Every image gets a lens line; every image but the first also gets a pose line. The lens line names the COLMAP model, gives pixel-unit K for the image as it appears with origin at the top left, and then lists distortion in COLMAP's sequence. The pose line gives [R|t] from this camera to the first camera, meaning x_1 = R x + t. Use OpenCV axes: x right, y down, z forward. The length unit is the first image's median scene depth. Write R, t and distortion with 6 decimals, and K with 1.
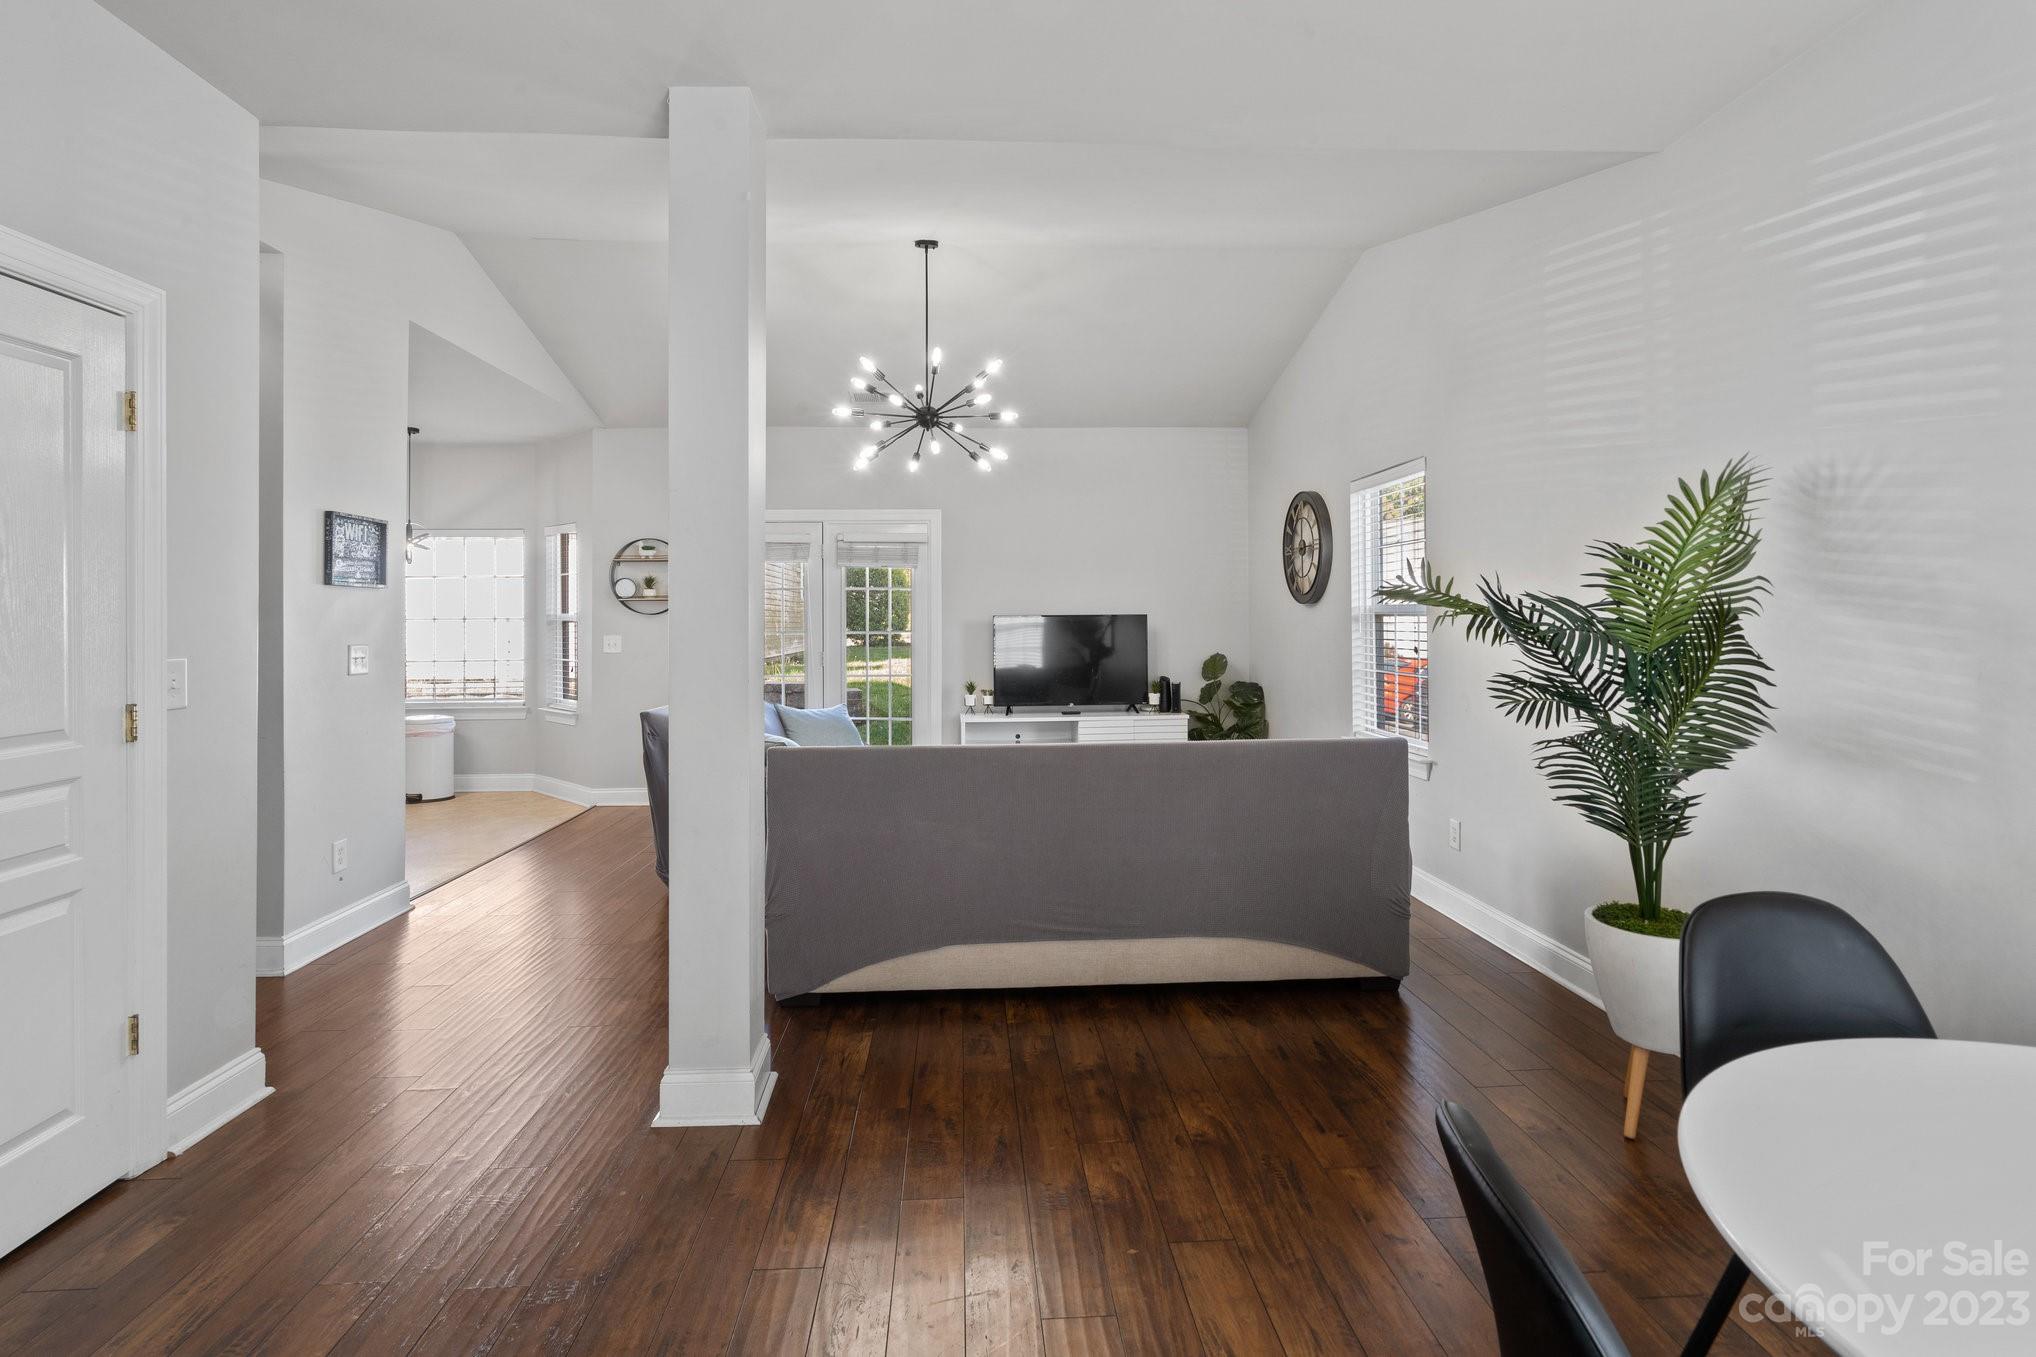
lens RADIAL K [[986.6, 0, 1017.9], [0, 986.6, 623.8], [0, 0, 1]] dist [-0.000082, 0.000022]
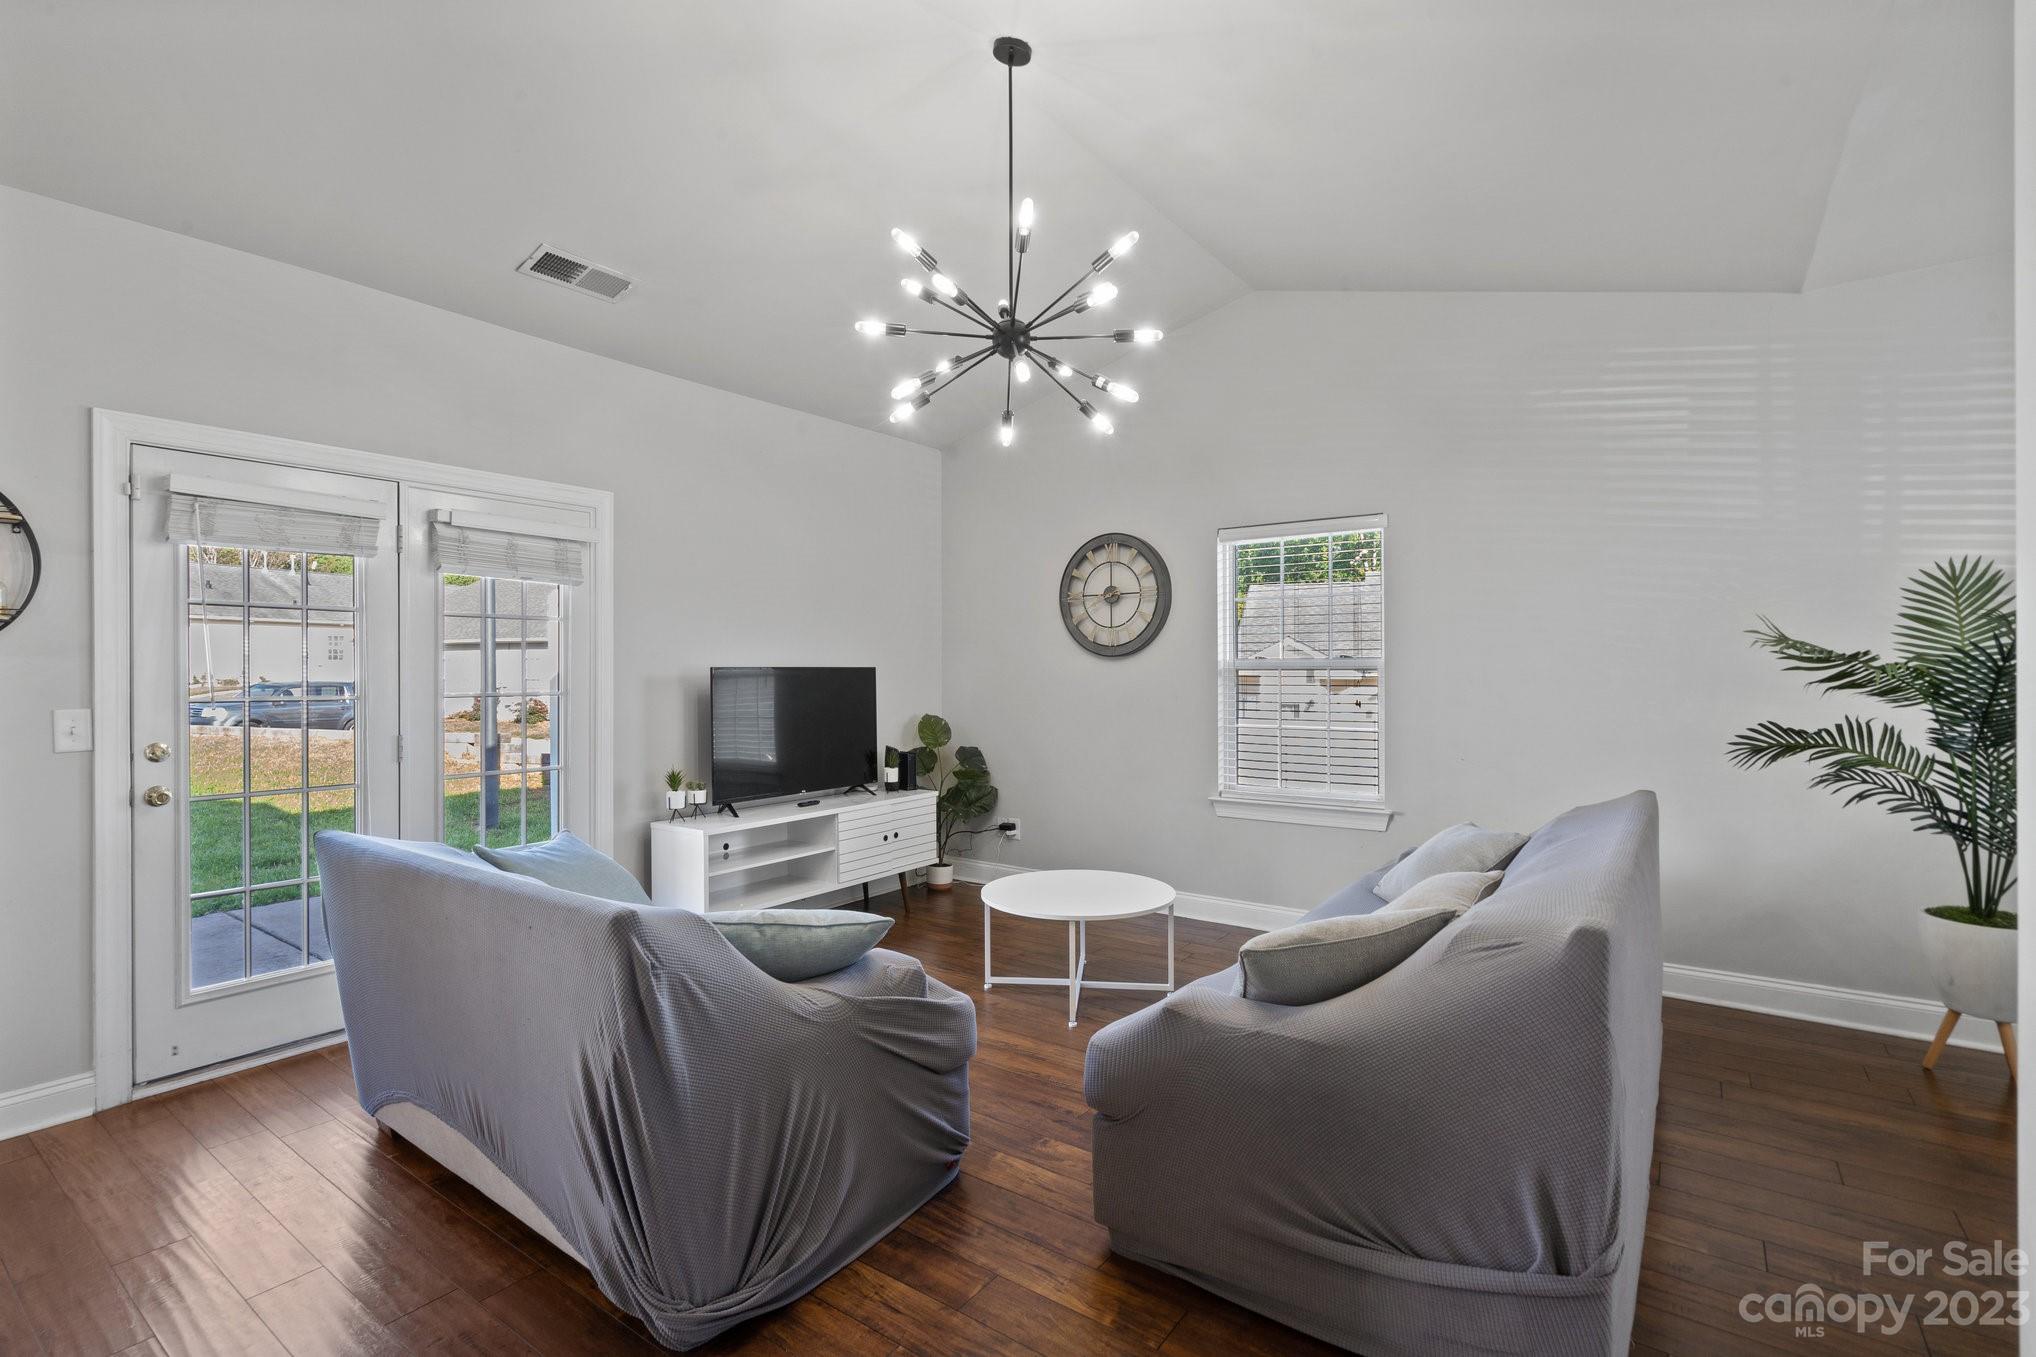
lens RADIAL K [[924.0, 0, 1018.0], [0, 924.0, 678.5], [0, 0, 1]] dist [-0.029820, 0.000160]
pose [[0.633960, 0.002556, 0.773362, -0.367600], [0.001341, 0.999989, -0.004405, 0.002237], [-0.773365, 0.003830, 0.633950, 0.452991]]
